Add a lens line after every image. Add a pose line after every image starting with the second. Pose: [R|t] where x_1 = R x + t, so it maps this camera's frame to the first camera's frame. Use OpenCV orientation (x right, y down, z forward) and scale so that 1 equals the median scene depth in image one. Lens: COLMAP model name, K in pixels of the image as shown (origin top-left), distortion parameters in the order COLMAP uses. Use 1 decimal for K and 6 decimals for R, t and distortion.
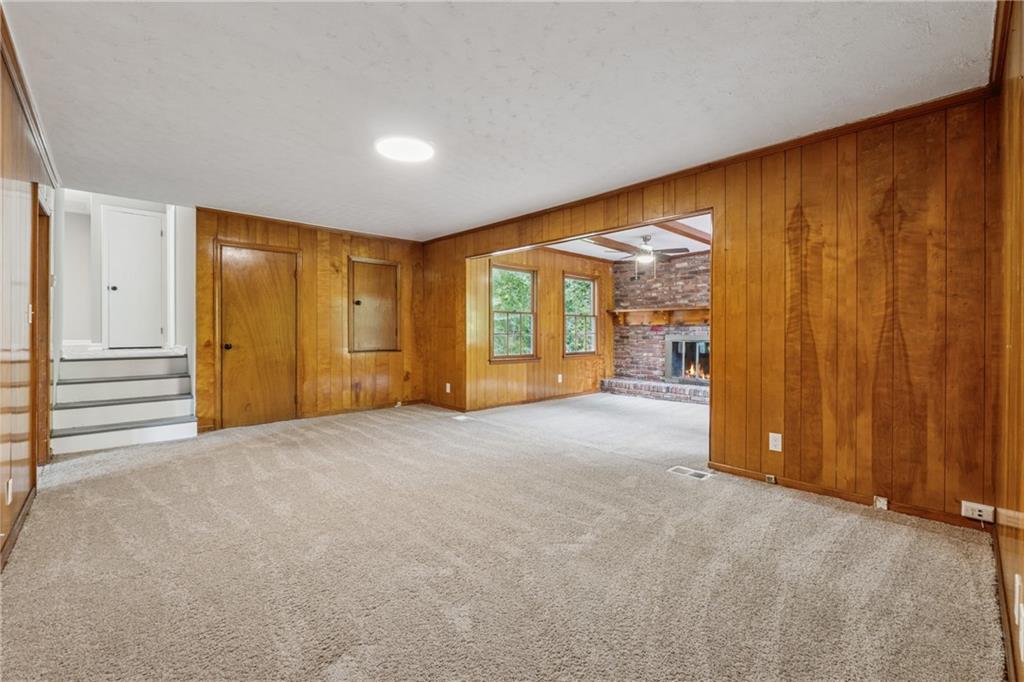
lens RADIAL K [[437.3, 0, 510.4], [0, 437.3, 337.0], [0, 0, 1]] dist [-0.011879, 0.003381]
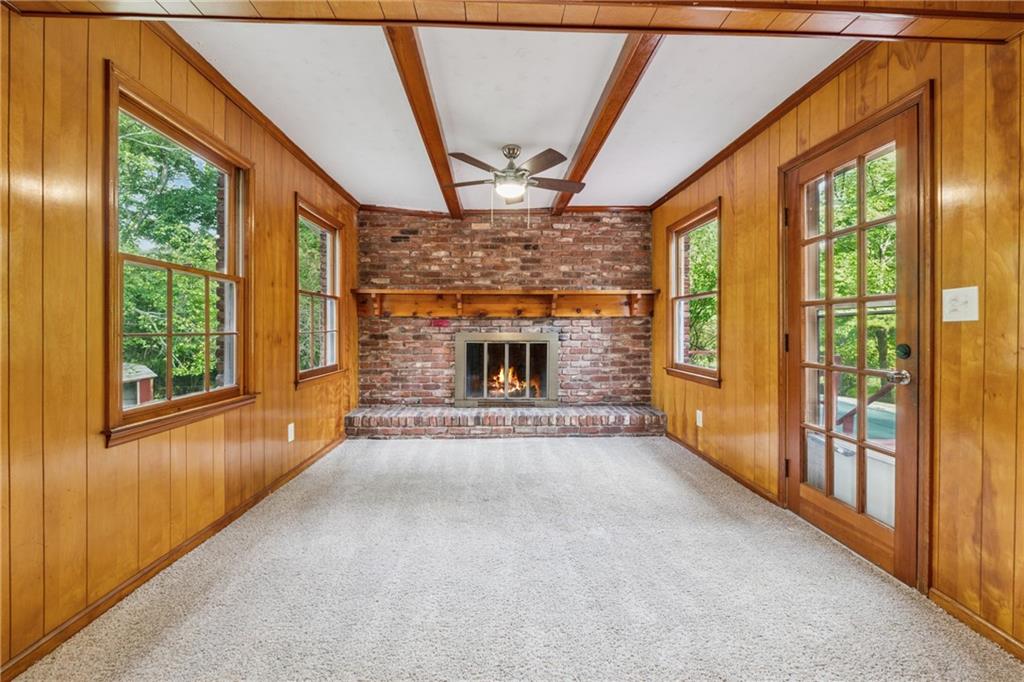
lens RADIAL K [[437.3, 0, 517.4], [0, 437.3, 331.4], [0, 0, 1]] dist [-0.011879, 0.003381]
pose [[0.646161, -0.004928, 0.763186, -0.072060], [0.006287, 0.999980, 0.001135, -0.006729], [-0.763176, 0.004065, 0.646178, 0.507018]]
